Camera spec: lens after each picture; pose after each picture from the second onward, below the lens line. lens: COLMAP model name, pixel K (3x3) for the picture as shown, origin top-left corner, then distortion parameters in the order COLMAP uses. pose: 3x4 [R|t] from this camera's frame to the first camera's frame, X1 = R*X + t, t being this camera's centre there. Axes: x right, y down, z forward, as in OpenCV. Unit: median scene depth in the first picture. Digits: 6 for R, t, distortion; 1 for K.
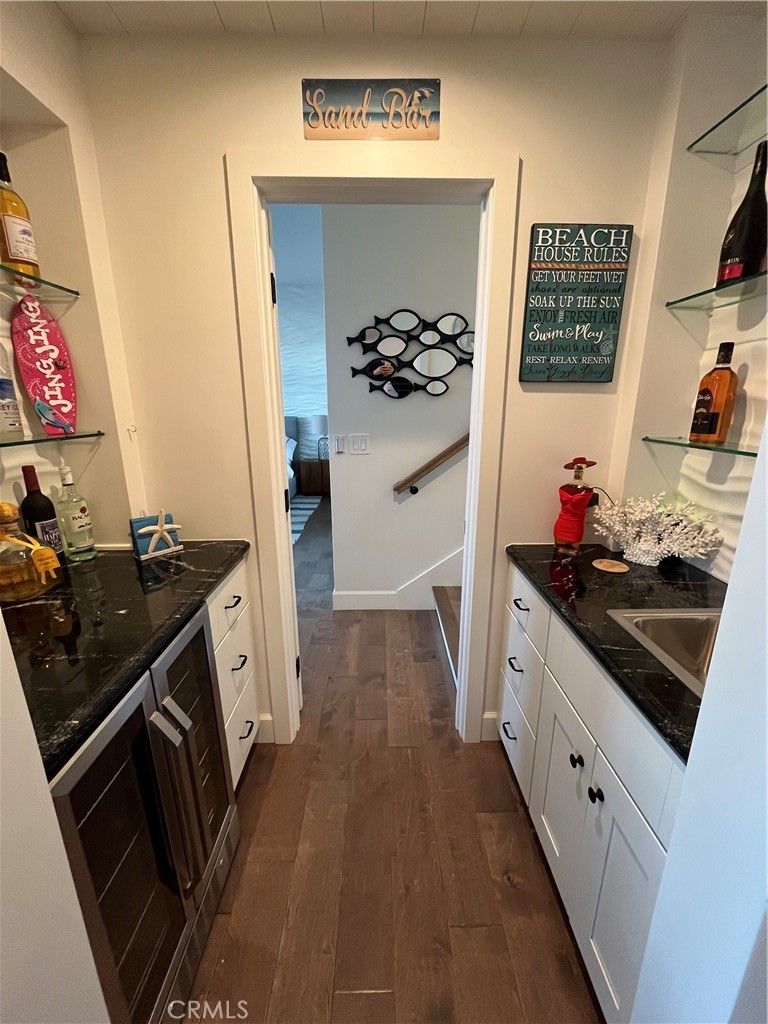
lens RADIAL K [[414.8, 0, 383.9], [0, 414.8, 514.5], [0, 0, 1]] dist [-0.003337, -0.000408]
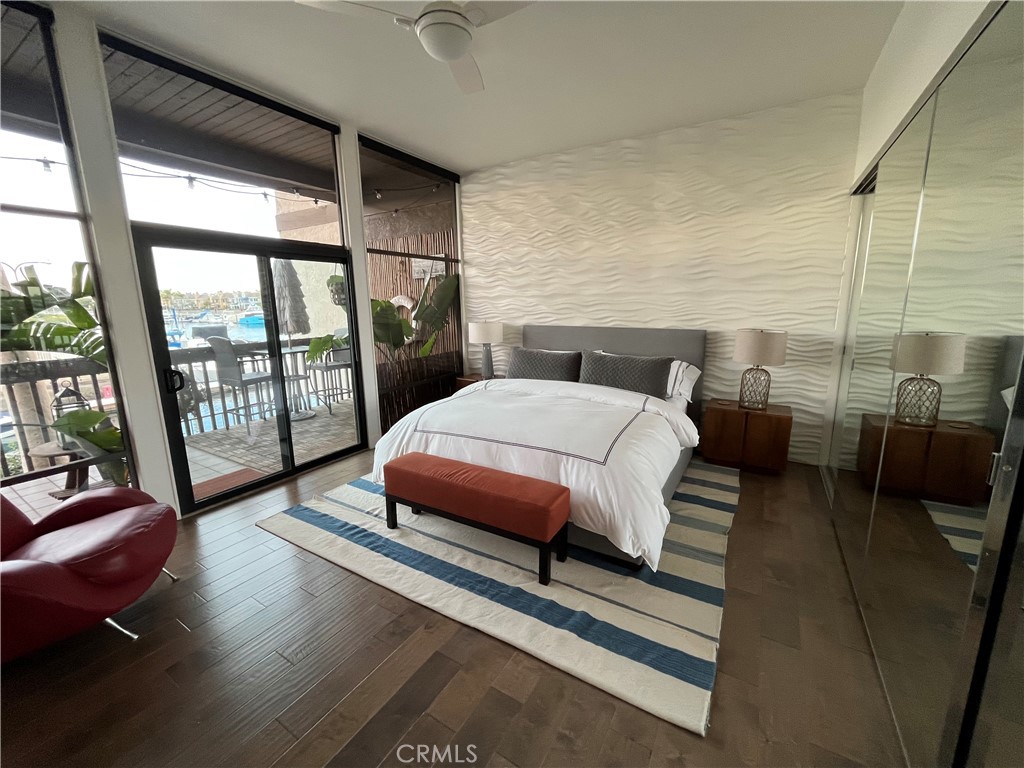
lens RADIAL K [[414.8, 0, 514.4], [0, 414.8, 380.3], [0, 0, 1]] dist [-0.003337, -0.000408]
pose [[0.846311, 0.084761, -0.525902, -0.121843], [-0.125410, 0.991213, -0.042062, -0.101914], [0.517716, 0.101551, 0.849504, 0.342866]]
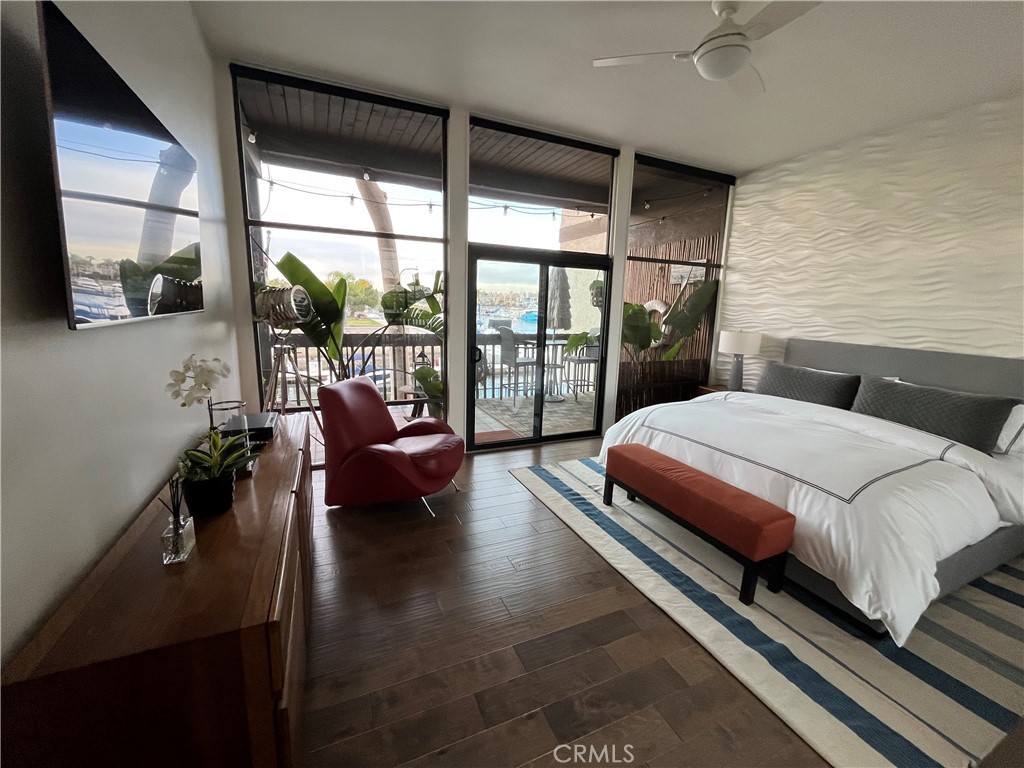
lens RADIAL K [[414.8, 0, 511.8], [0, 414.8, 382.4], [0, 0, 1]] dist [-0.003337, -0.000408]
pose [[0.392451, 0.180032, -0.901981, -0.066942], [-0.271336, 0.959675, 0.073489, -0.093986], [0.878839, 0.215899, 0.425475, 0.319658]]
